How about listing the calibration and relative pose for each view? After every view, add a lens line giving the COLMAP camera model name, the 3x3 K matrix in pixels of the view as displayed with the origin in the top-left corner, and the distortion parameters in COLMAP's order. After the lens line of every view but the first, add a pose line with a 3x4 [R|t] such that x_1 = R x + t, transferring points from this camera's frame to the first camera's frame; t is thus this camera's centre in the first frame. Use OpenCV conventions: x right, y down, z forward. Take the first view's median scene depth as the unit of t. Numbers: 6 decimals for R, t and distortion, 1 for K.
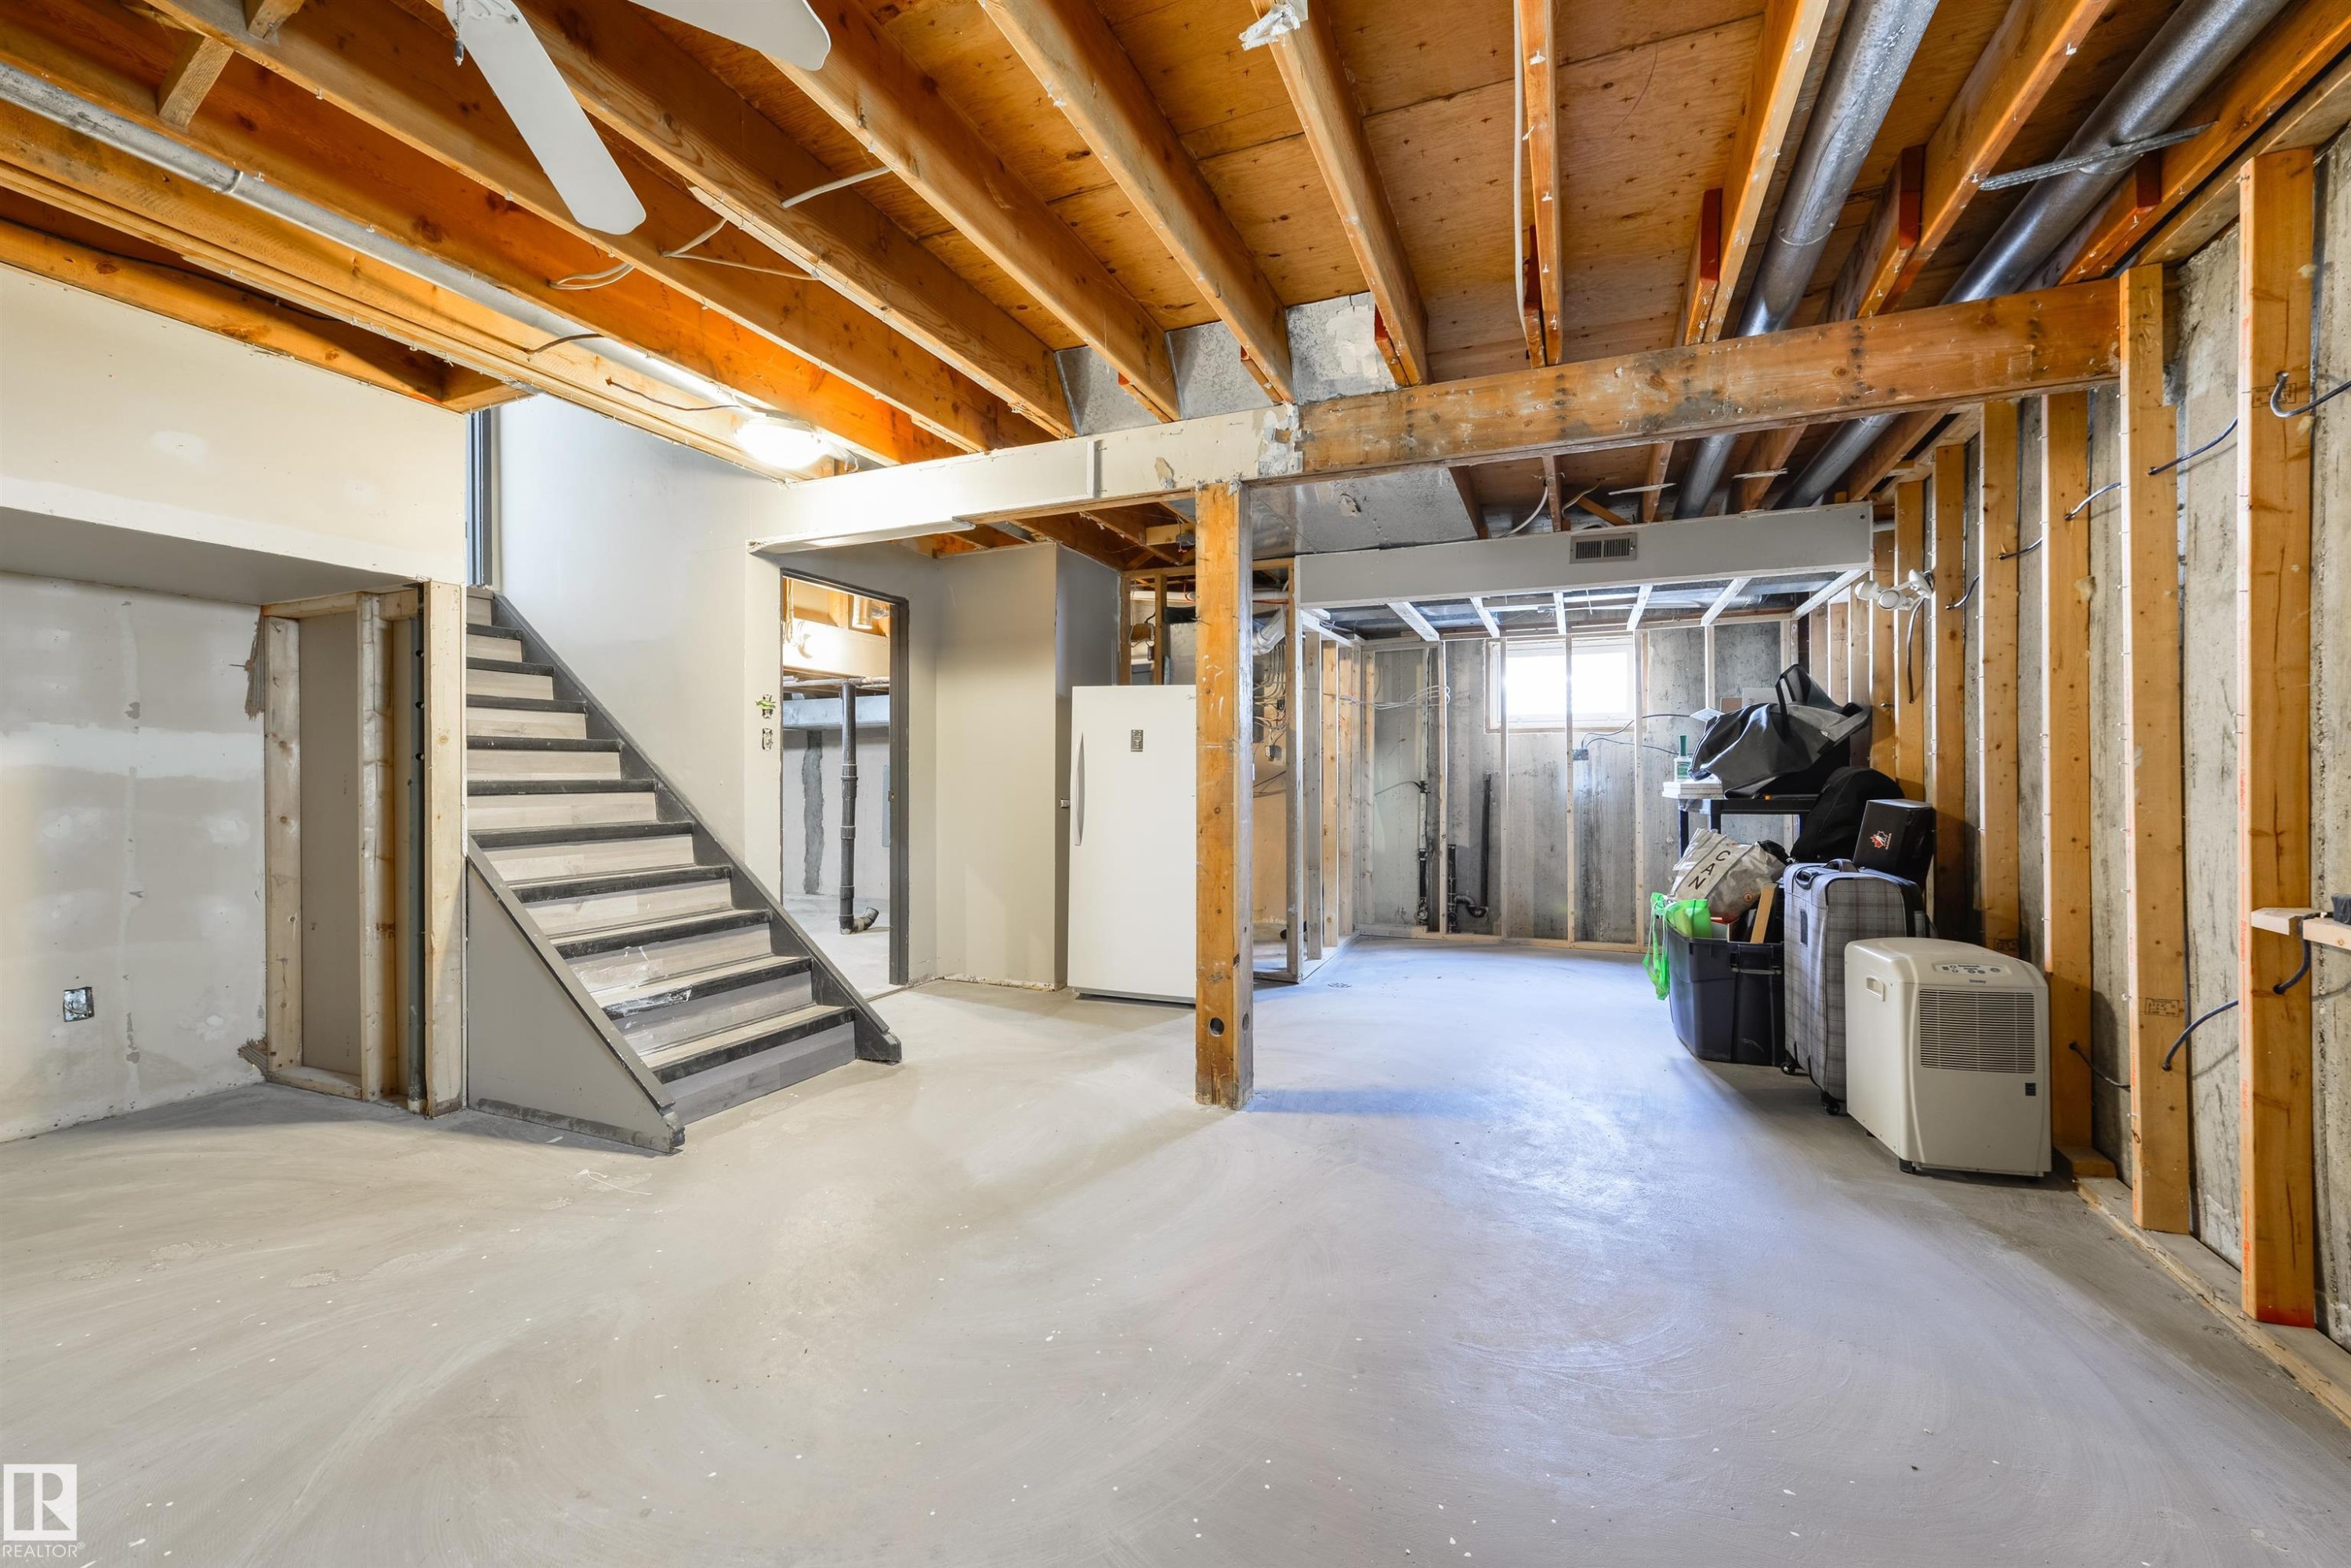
lens RADIAL K [[918.4, 0, 1195.7], [0, 918.4, 779.9], [0, 0, 1]] dist [0.002665, -0.000030]
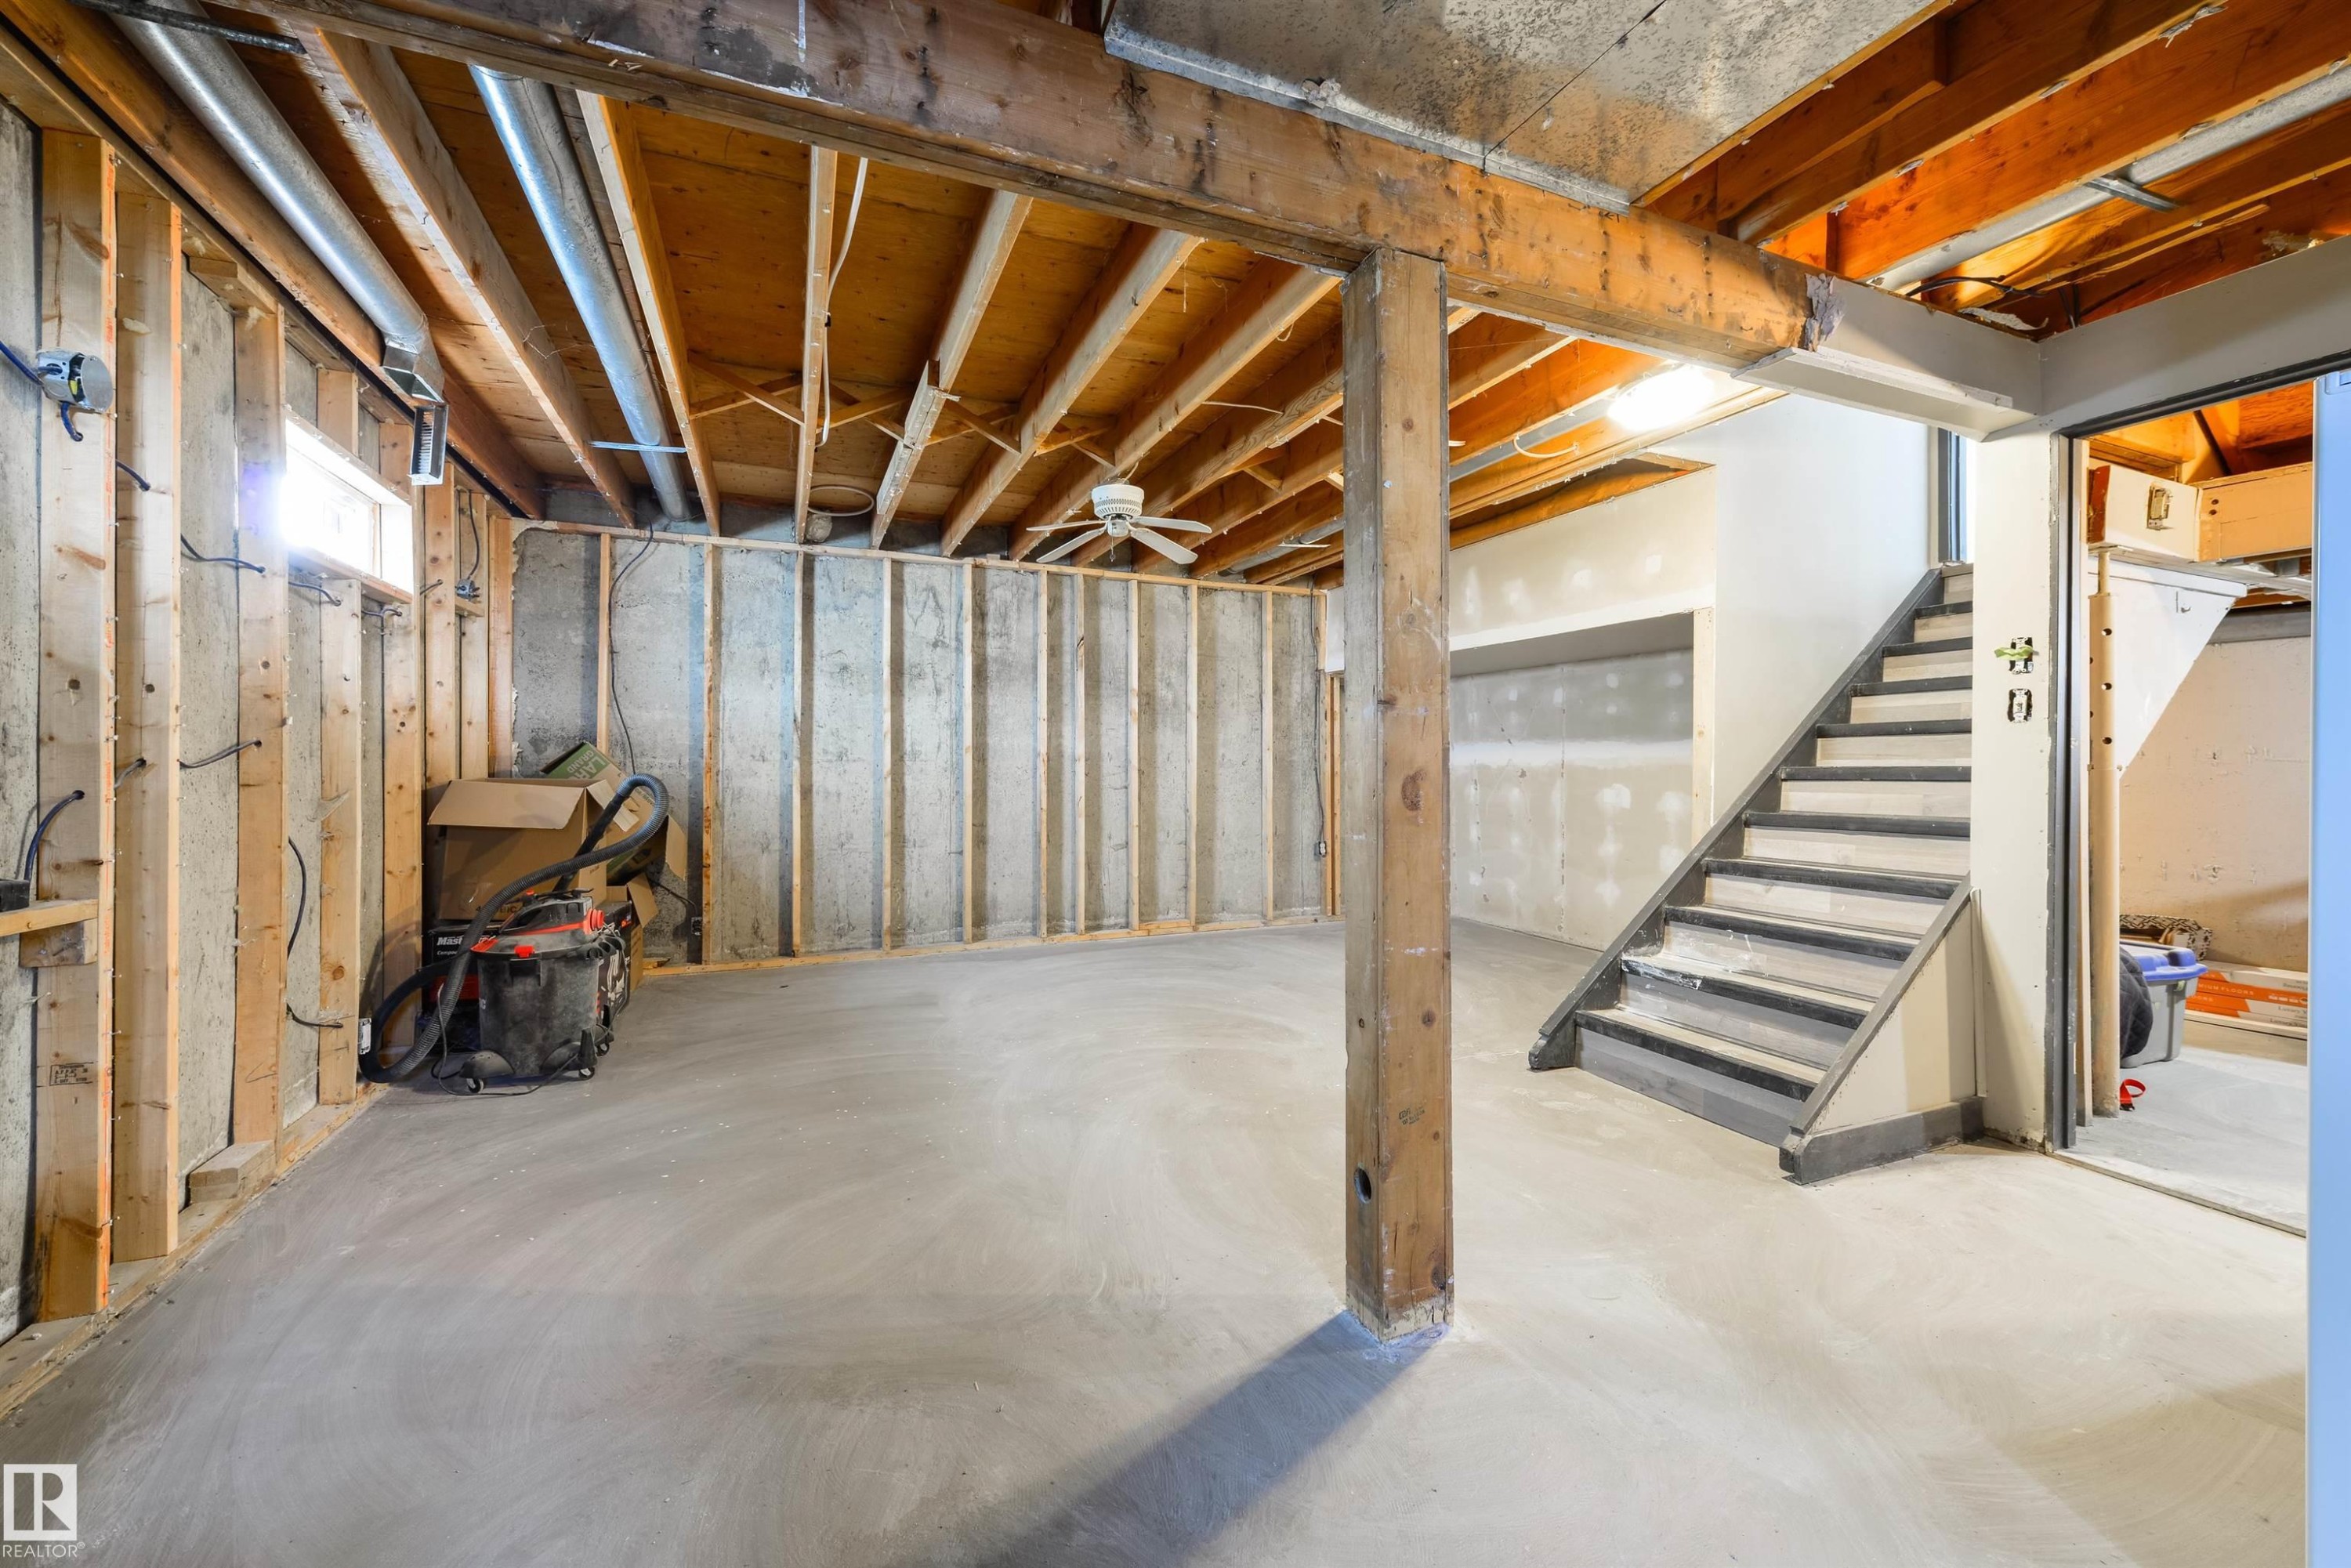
lens RADIAL K [[918.4, 0, 1195.7], [0, 918.4, 779.9], [0, 0, 1]] dist [0.002665, -0.000030]
pose [[-0.693762, 0.010483, -0.720128, 0.605670], [0.001174, 0.999909, 0.013425, 0.000898], [0.720204, 0.008468, -0.693711, 1.480636]]
